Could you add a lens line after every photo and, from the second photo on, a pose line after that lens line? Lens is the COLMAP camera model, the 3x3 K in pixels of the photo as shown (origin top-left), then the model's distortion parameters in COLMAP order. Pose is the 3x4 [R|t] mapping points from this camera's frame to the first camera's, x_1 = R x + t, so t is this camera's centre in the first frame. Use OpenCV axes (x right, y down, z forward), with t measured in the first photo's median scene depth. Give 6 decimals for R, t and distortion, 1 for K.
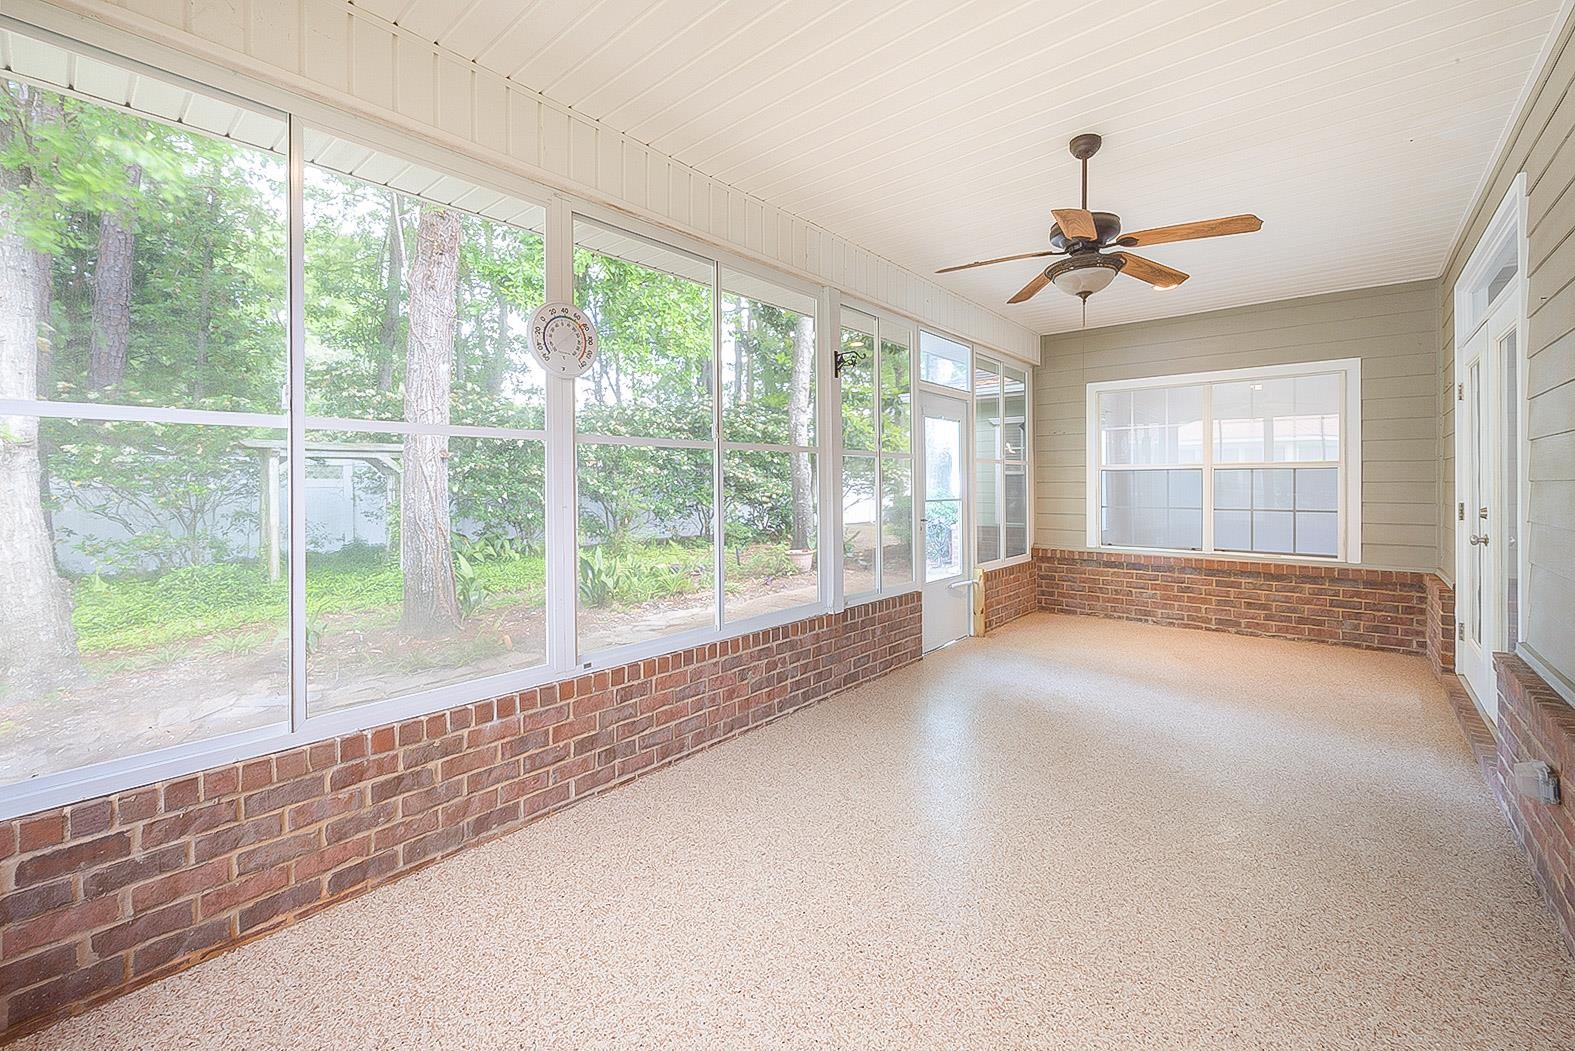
lens RADIAL K [[647.0, 0, 777.6], [0, 647.0, 487.7], [0, 0, 1]] dist [0.001948, 0.000053]
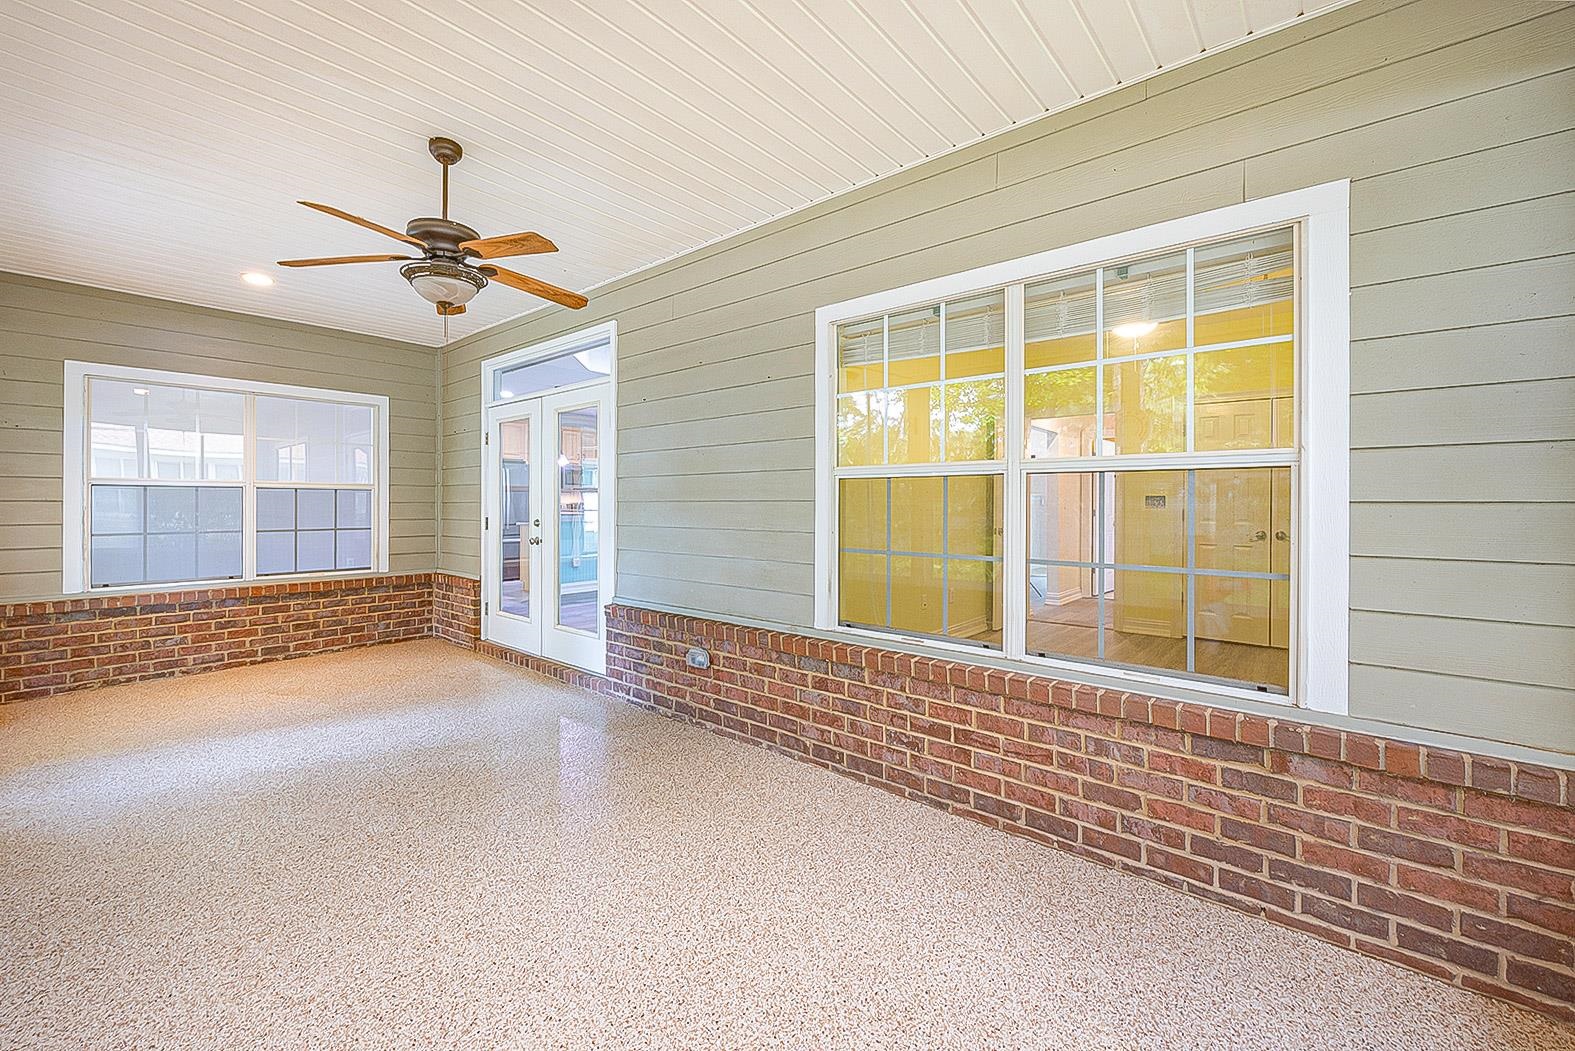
lens RADIAL K [[647.0, 0, 782.8], [0, 647.0, 501.4], [0, 0, 1]] dist [0.001948, 0.000053]
pose [[-0.003972, 0.005535, 0.999977, -0.265216], [0.004876, 0.999973, -0.005516, -0.000577], [-0.999980, 0.004854, -0.003999, 0.269037]]
